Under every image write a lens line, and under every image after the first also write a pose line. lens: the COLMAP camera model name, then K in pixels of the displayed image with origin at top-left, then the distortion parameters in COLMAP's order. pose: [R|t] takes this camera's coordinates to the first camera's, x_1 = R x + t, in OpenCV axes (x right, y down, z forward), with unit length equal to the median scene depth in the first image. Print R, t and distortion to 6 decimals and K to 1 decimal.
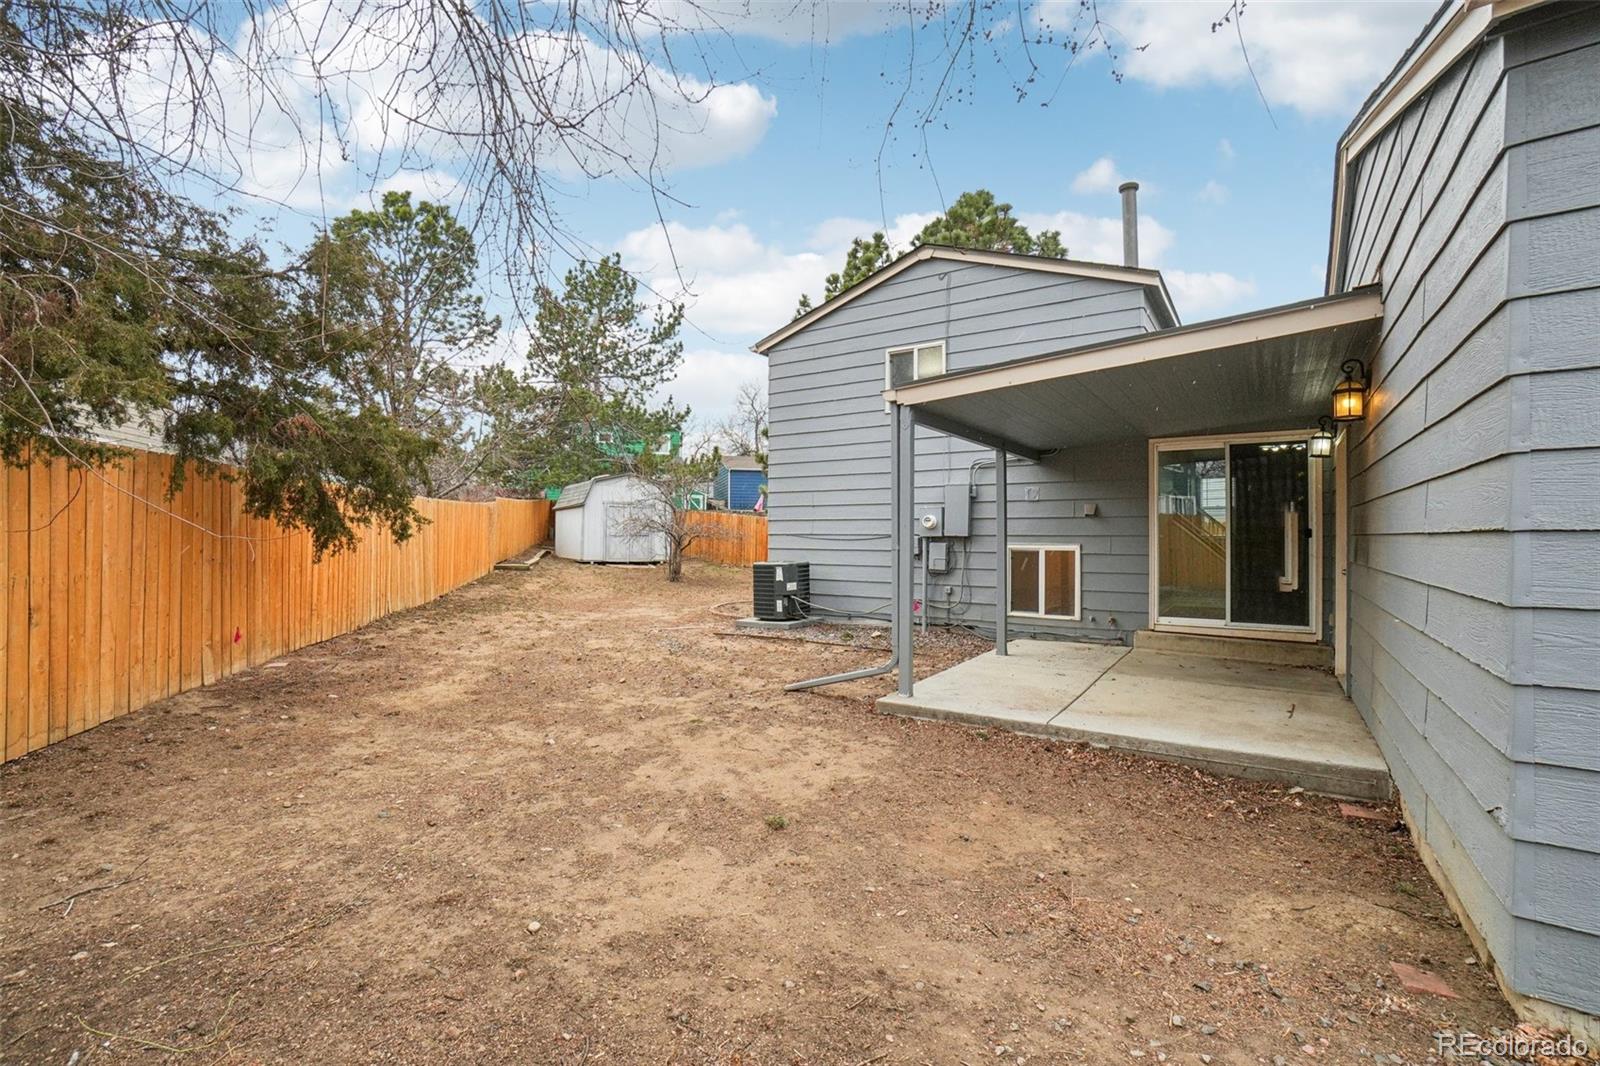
lens RADIAL K [[718.5, 0, 794.4], [0, 718.5, 524.7], [0, 0, 1]] dist [-0.070304, 0.025511]
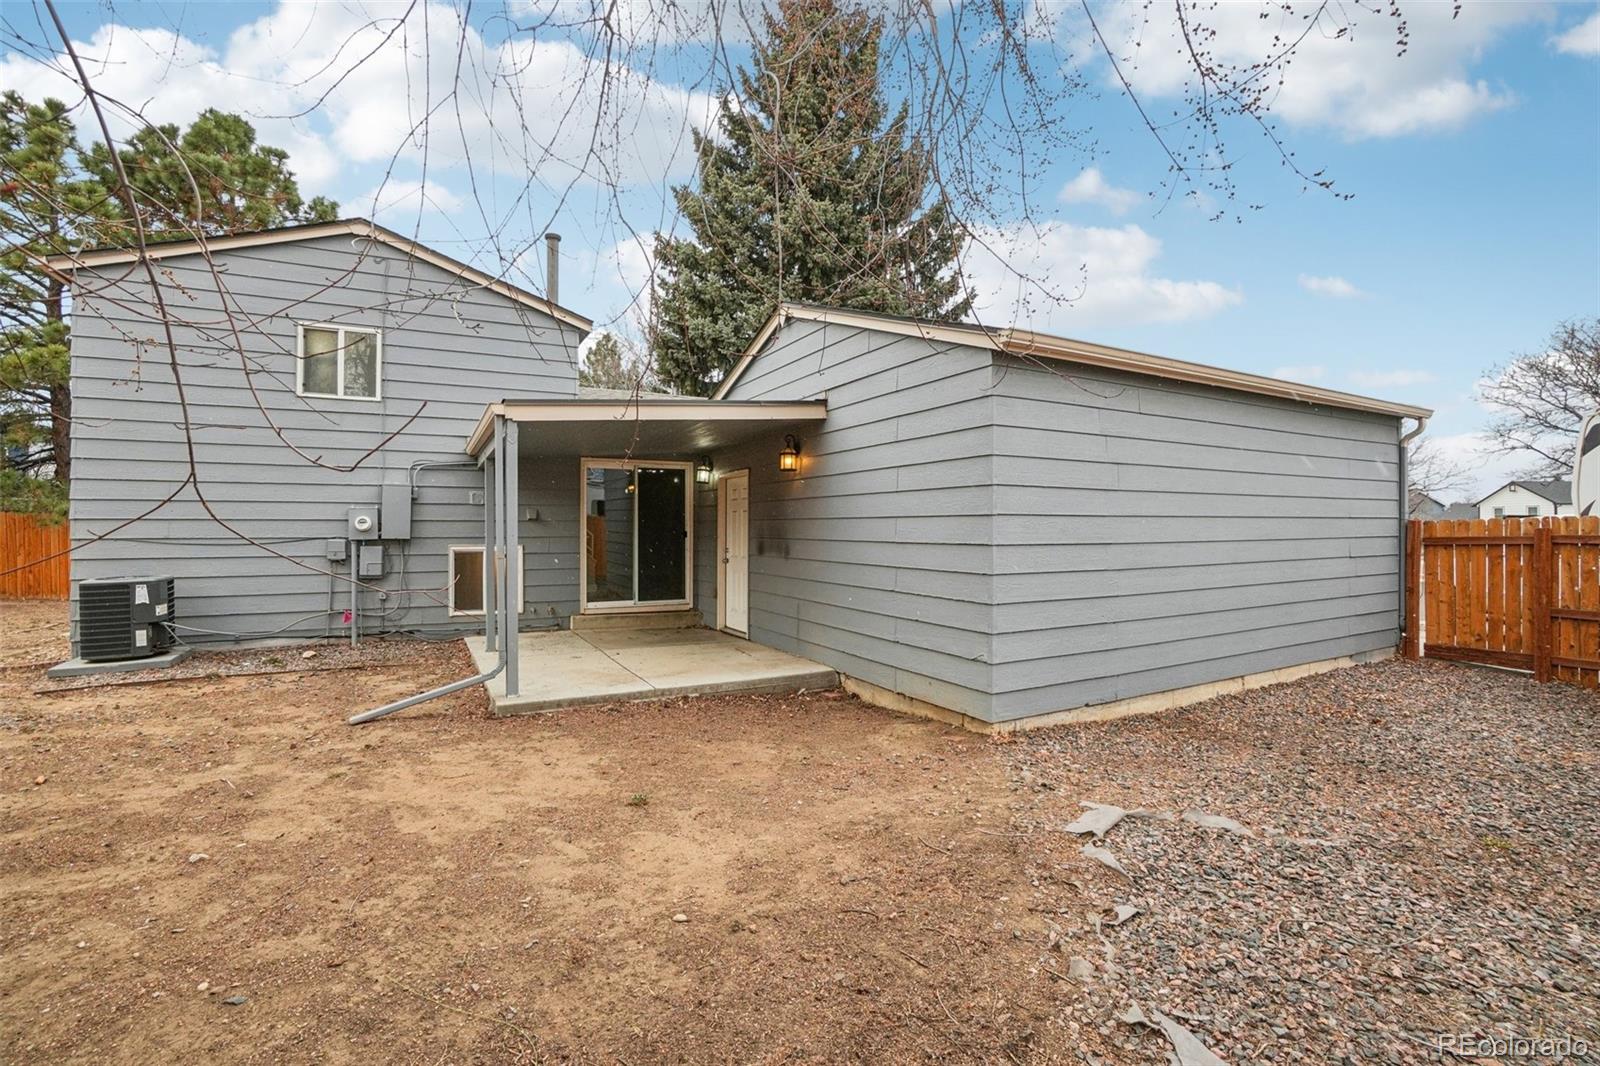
lens RADIAL K [[718.5, 0, 794.4], [0, 718.5, 524.7], [0, 0, 1]] dist [-0.070304, 0.025511]
pose [[0.457856, -0.002080, 0.889024, -0.664855], [-0.012150, 0.999889, 0.008597, -0.032393], [-0.888943, -0.014738, 0.457780, 0.174062]]
